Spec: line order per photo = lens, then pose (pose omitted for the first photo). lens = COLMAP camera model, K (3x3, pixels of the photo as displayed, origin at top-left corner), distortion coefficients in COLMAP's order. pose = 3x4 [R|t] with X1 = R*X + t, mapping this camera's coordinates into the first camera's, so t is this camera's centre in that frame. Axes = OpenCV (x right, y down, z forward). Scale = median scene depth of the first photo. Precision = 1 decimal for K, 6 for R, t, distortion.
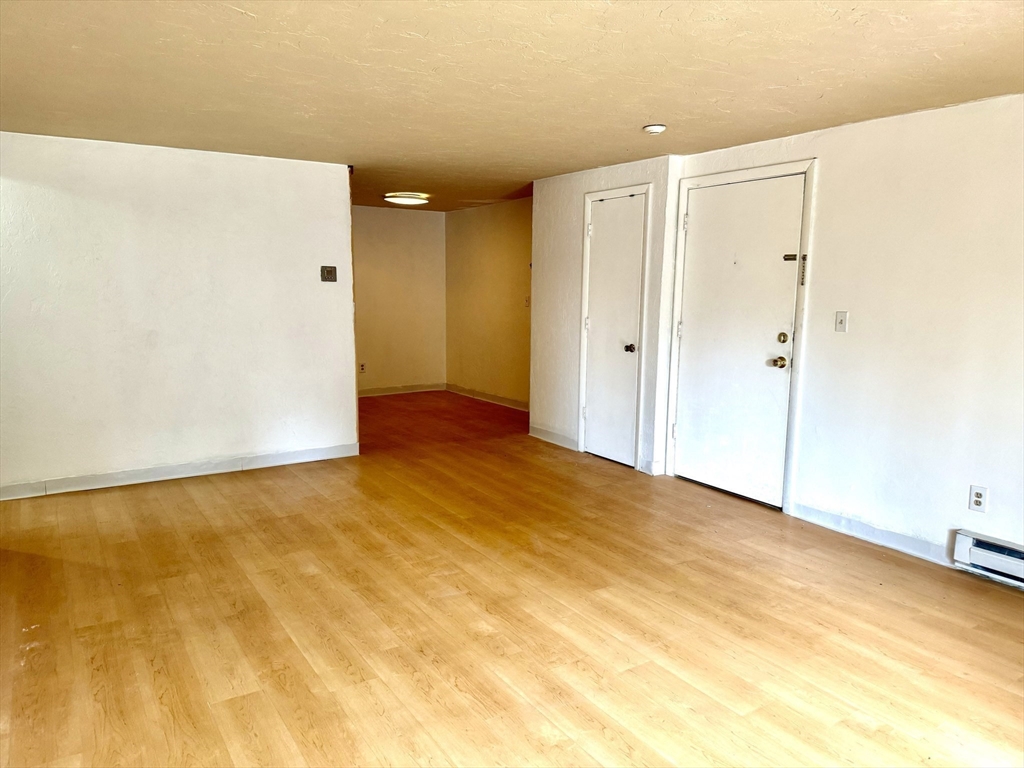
lens RADIAL K [[716.0, 0, 514.4], [0, 716.0, 386.7], [0, 0, 1]] dist [0.126410, -0.187983]
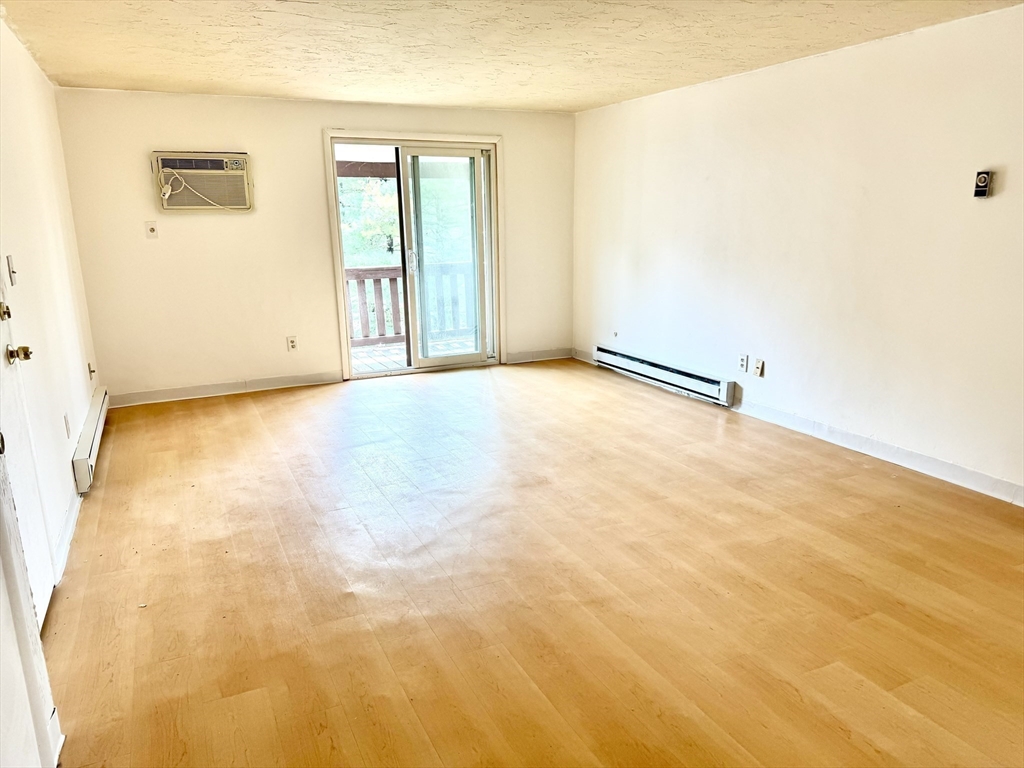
lens RADIAL K [[716.0, 0, 514.4], [0, 716.0, 386.7], [0, 0, 1]] dist [0.126410, -0.187983]
pose [[-0.991290, -0.024883, 0.129325, -0.126329], [0.025279, 0.927775, 0.372282, -0.275737], [-0.129248, 0.372308, -0.919065, 1.892144]]
